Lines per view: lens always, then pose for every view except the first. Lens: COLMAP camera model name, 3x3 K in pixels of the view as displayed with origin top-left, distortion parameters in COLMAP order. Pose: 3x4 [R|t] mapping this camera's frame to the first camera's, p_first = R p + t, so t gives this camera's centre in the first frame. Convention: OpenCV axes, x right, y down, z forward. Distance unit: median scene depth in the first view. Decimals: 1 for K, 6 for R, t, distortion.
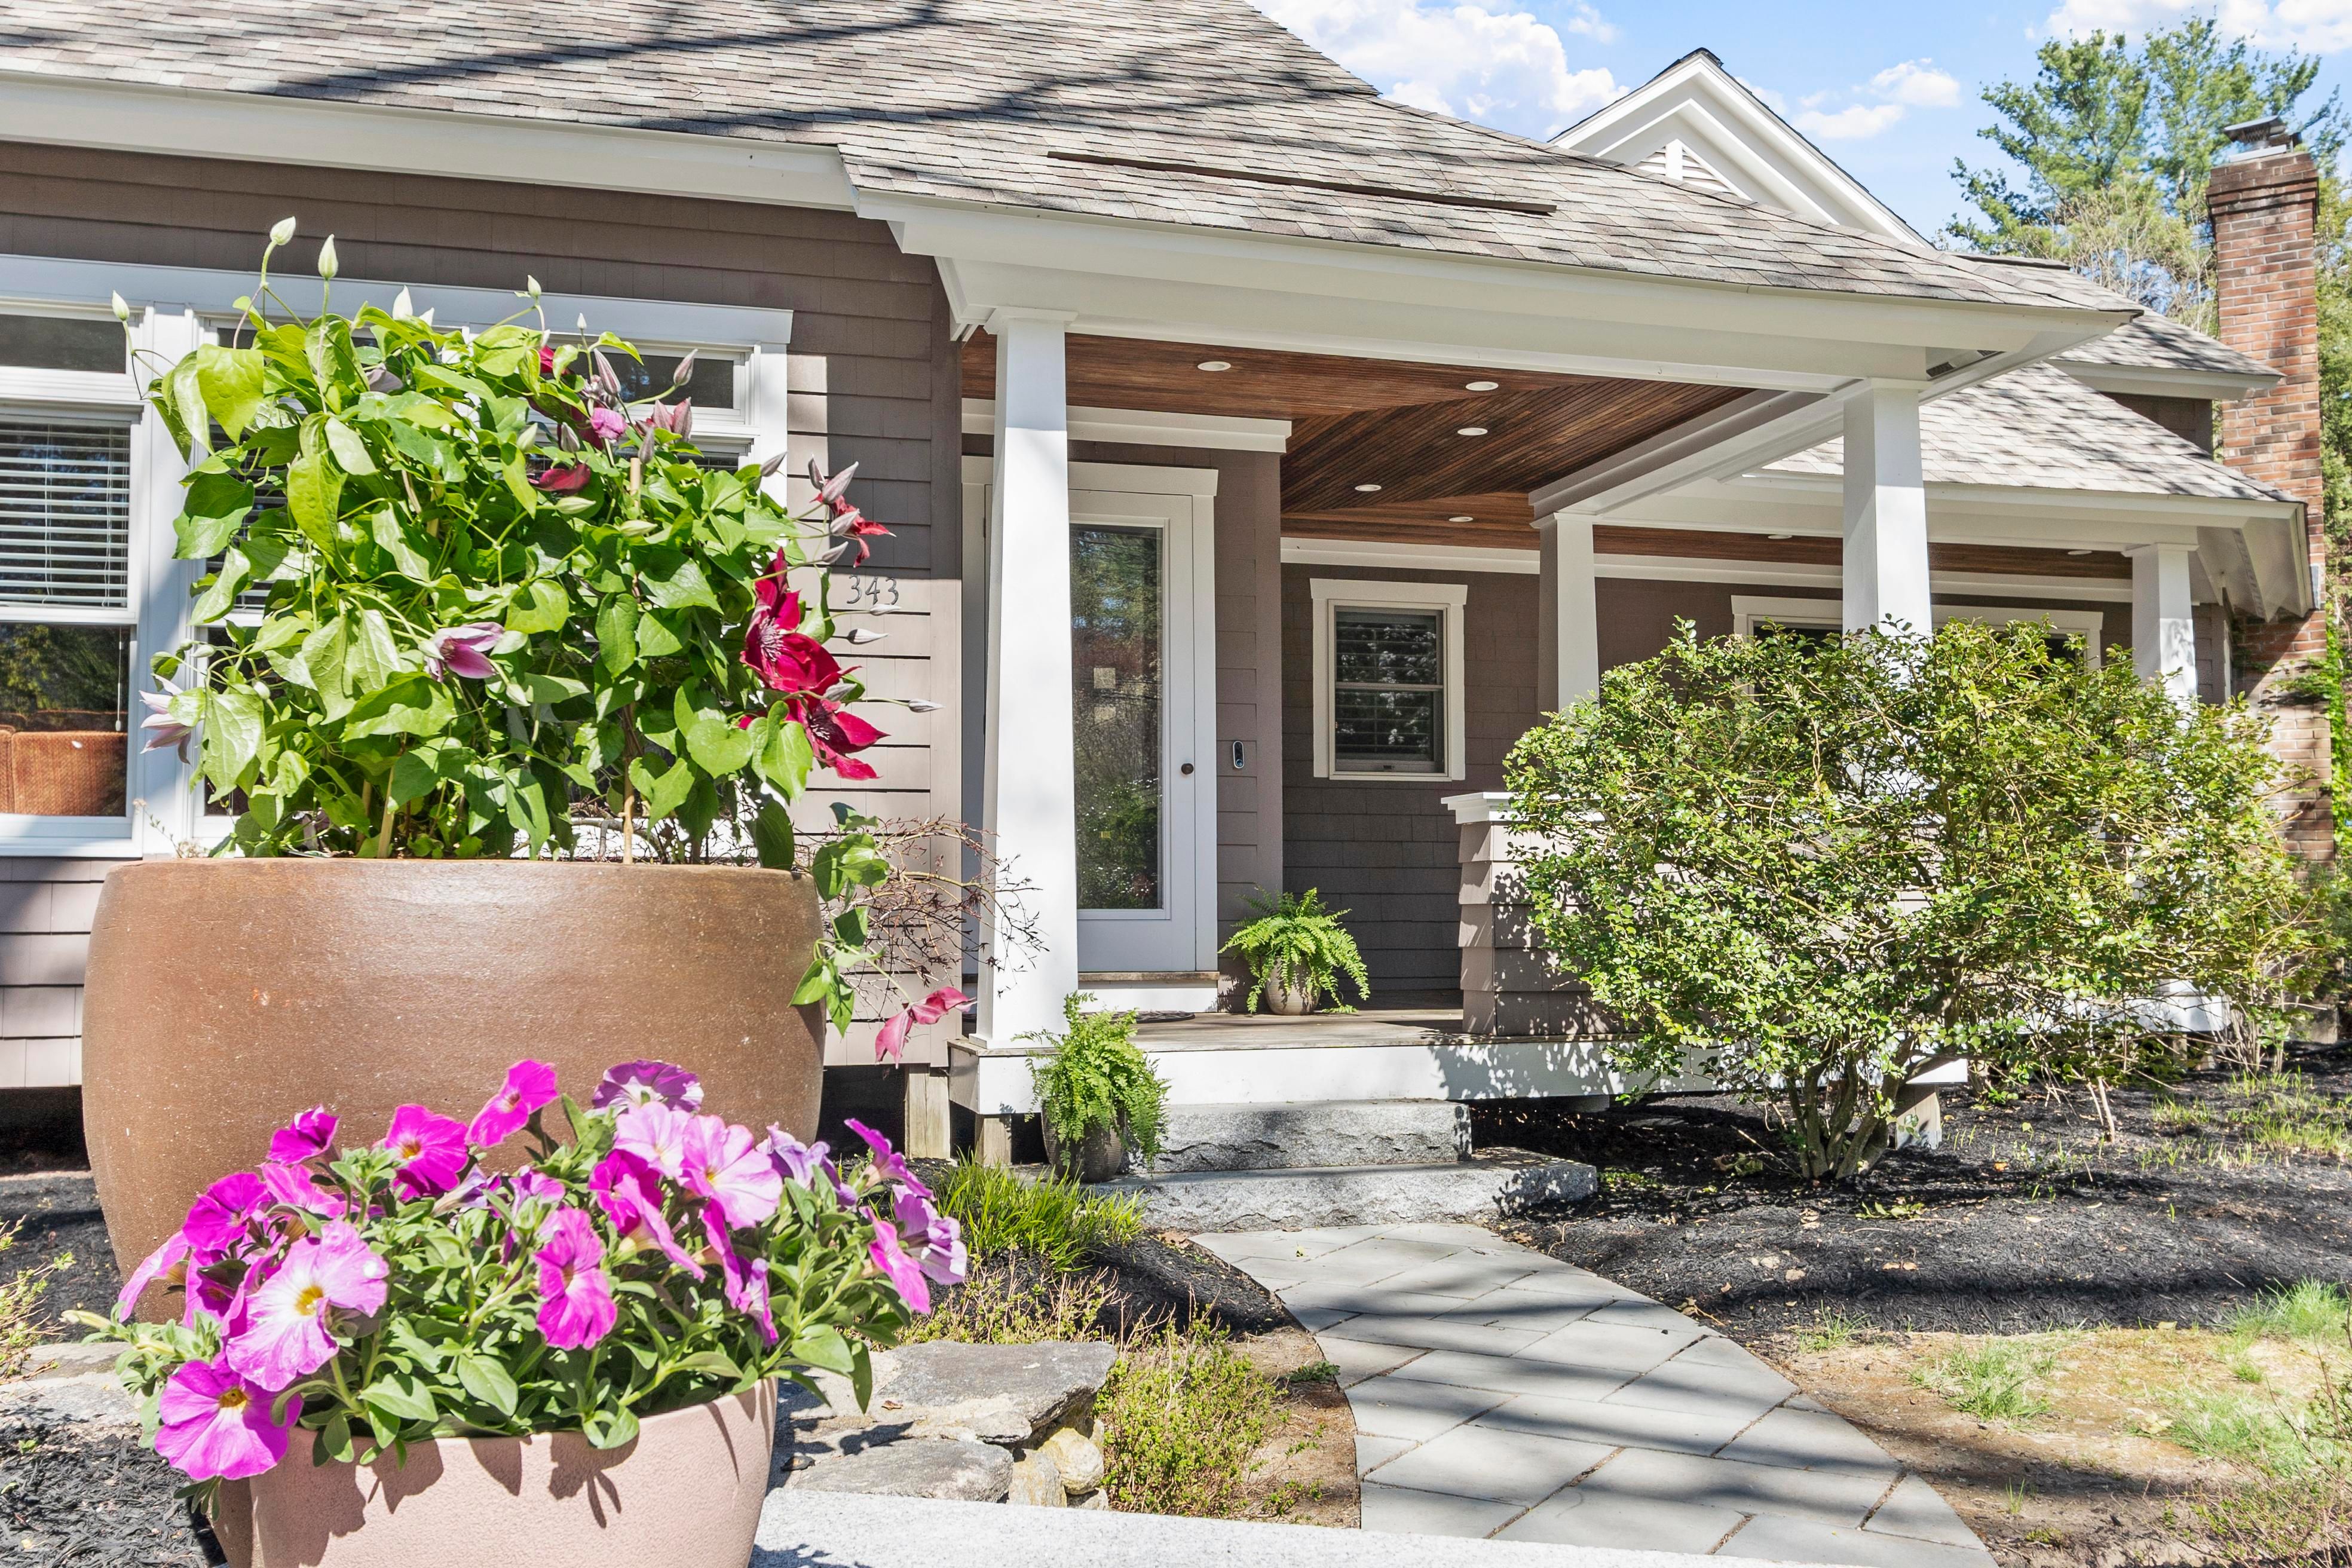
lens RADIAL K [[2035.3, 0, 1176.1], [0, 2035.3, 783.4], [0, 0, 1]] dist [-0.001914, 0.000107]
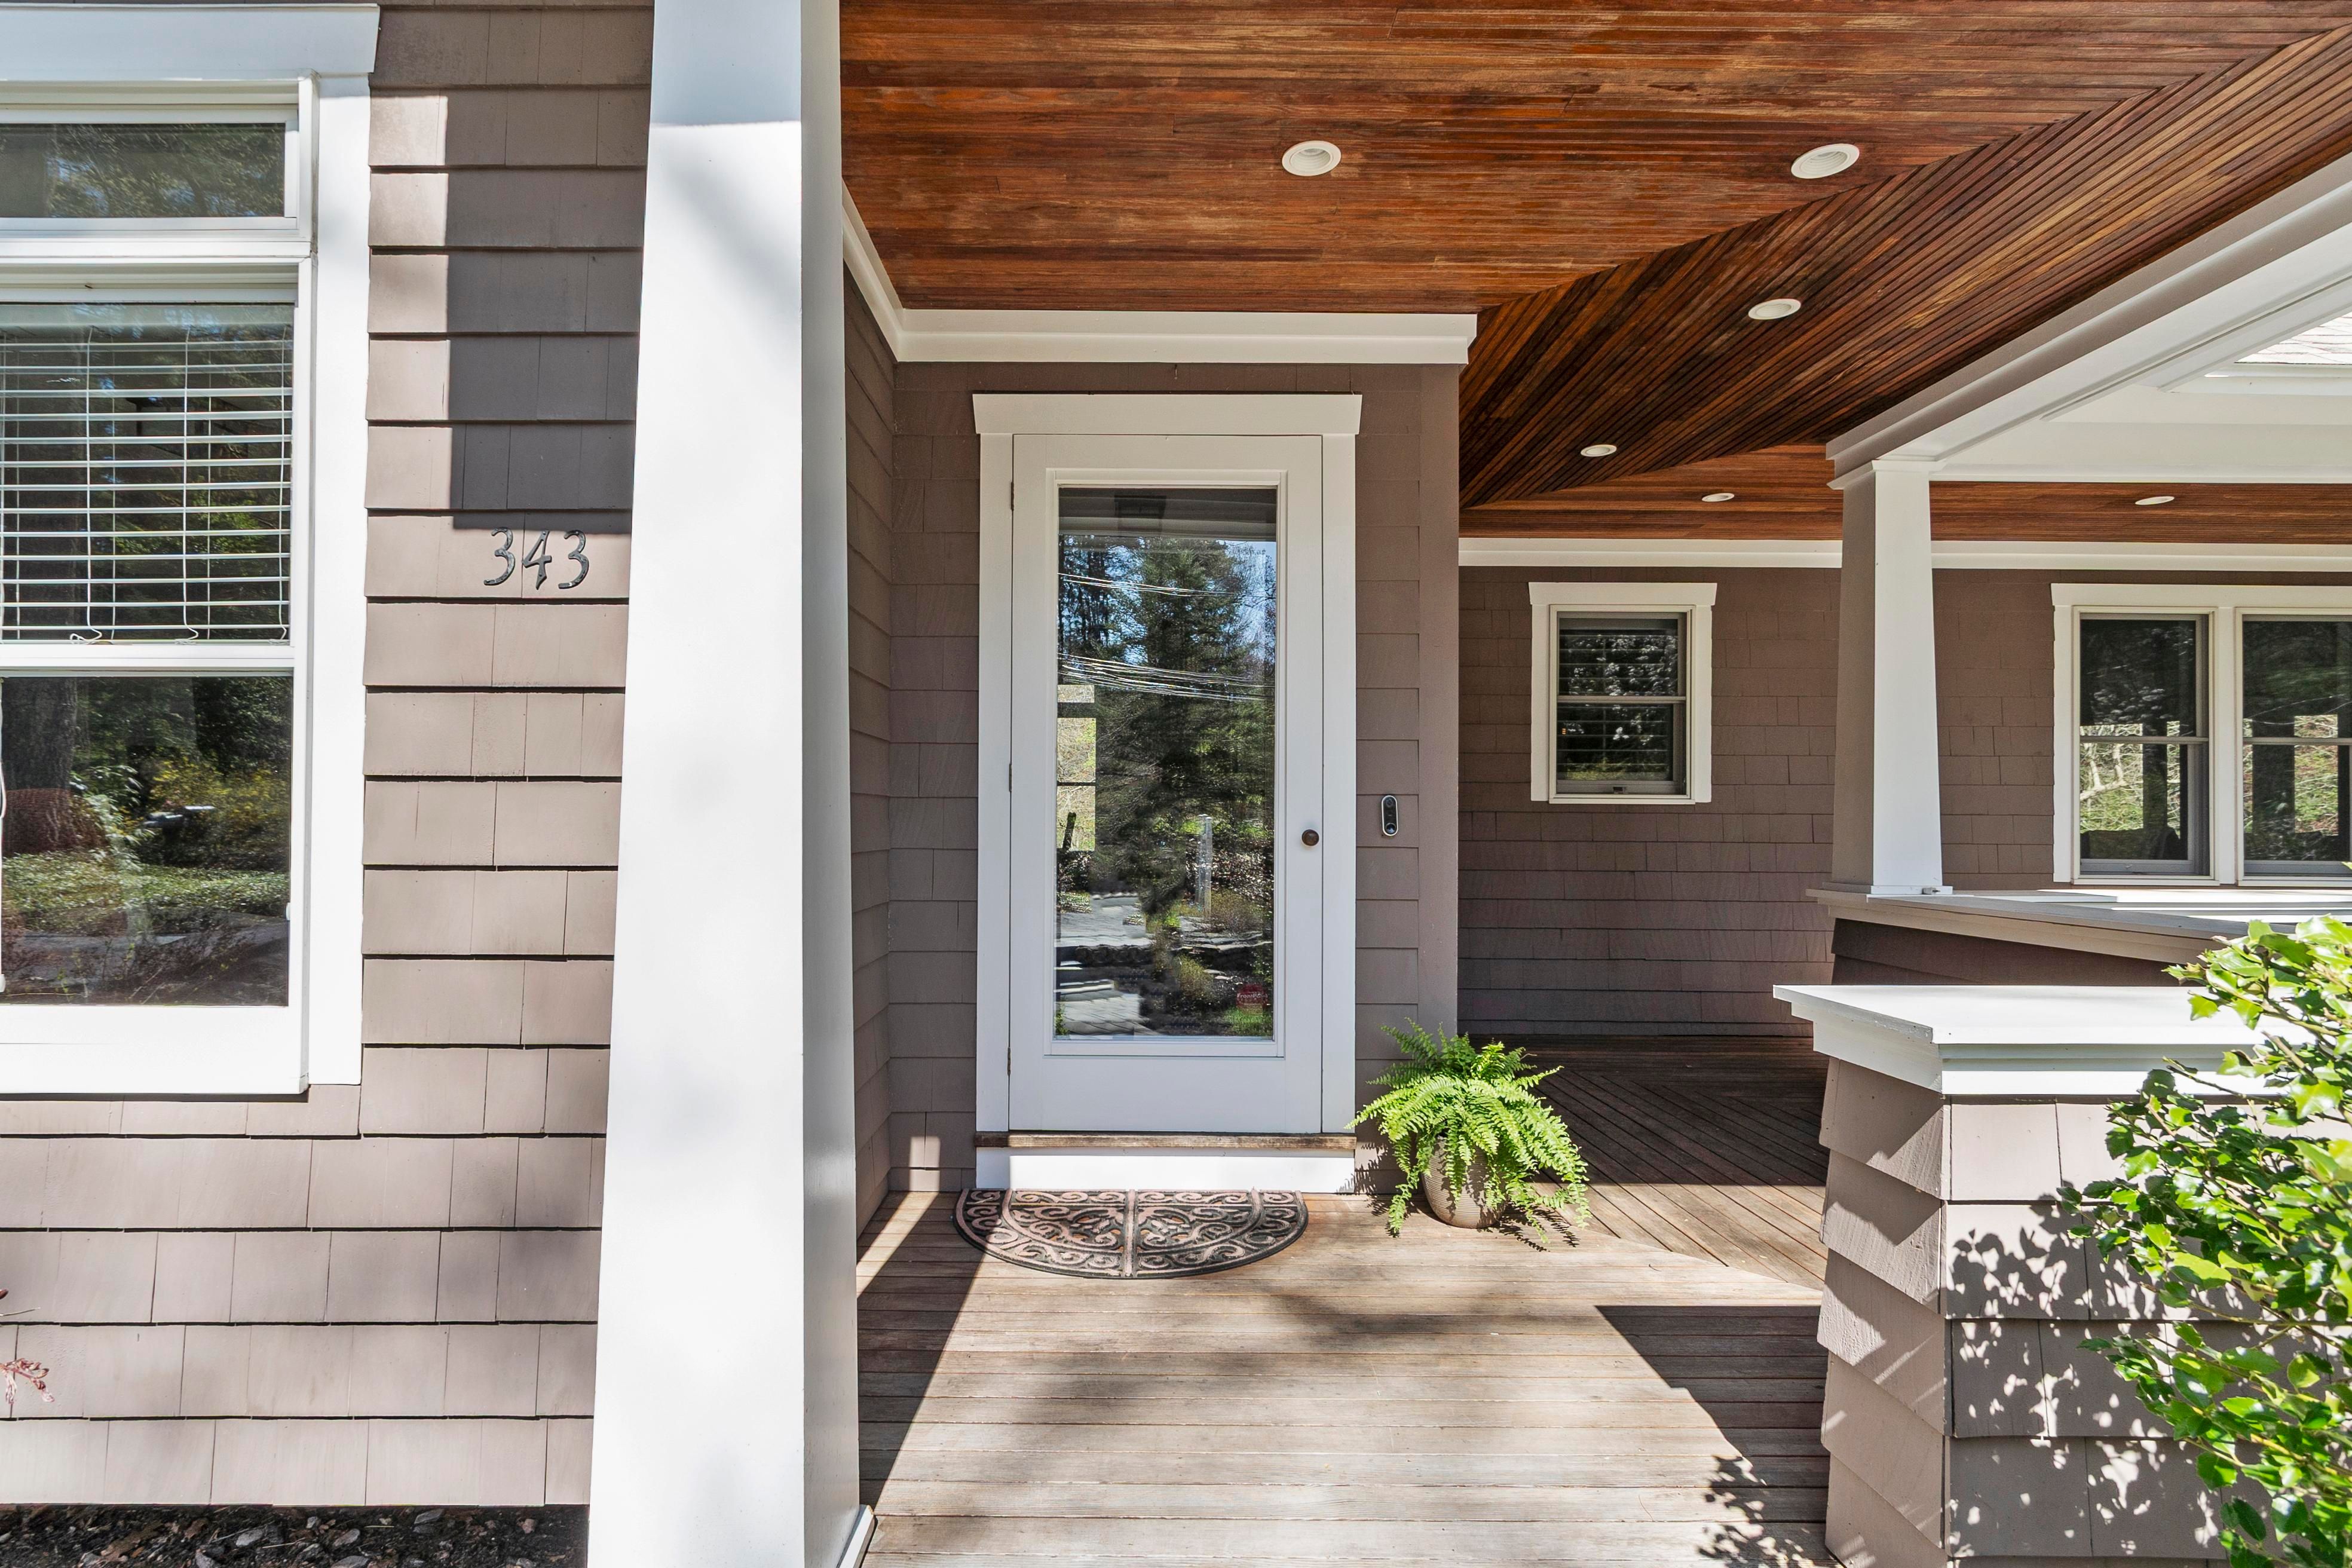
lens RADIAL K [[1057.9, 0, 1166.9], [0, 1057.9, 798.0], [0, 0, 1]] dist [-0.010709, -0.000397]
pose [[0.958192, 0.006532, -0.286050, 0.060295], [0.008434, 0.998660, 0.051058, -0.038949], [0.286001, -0.051336, 0.956853, 0.645005]]
